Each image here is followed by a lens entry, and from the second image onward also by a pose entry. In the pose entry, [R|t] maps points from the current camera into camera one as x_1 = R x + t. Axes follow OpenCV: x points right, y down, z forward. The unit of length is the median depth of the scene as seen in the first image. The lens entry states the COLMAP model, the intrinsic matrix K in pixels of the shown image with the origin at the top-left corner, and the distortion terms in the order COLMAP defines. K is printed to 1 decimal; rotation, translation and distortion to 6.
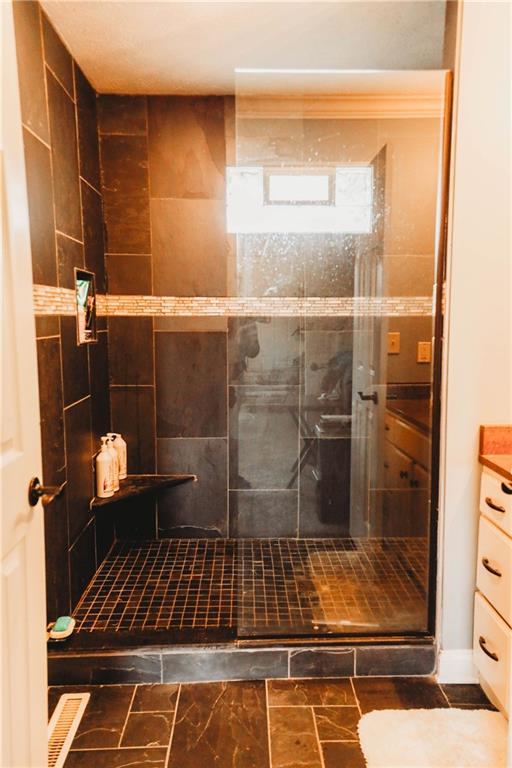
lens RADIAL K [[532.7, 0, 256.0], [0, 532.7, 384.0], [0, 0, 1]] dist [0.035571, -0.001377]
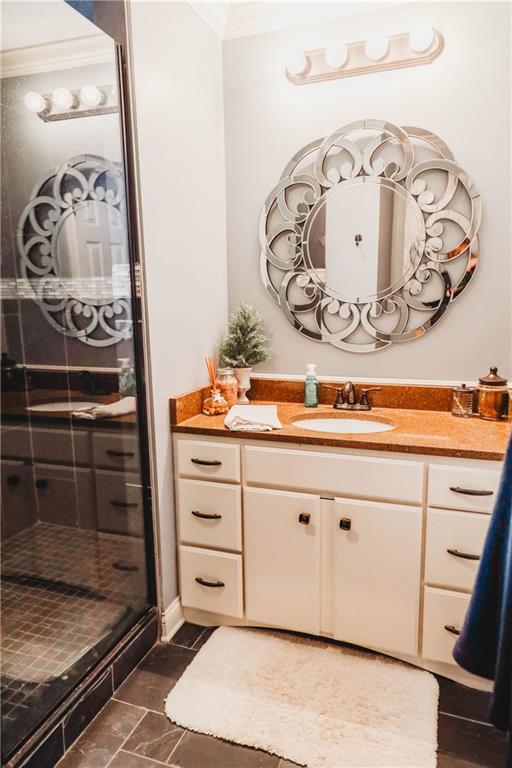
lens RADIAL K [[532.7, 0, 256.0], [0, 532.7, 384.0], [0, 0, 1]] dist [0.035571, -0.001377]
pose [[0.378919, -0.159049, 0.911660, -0.507691], [0.118074, 0.985378, 0.122834, -0.065056], [-0.917866, 0.061099, 0.392158, 0.407920]]
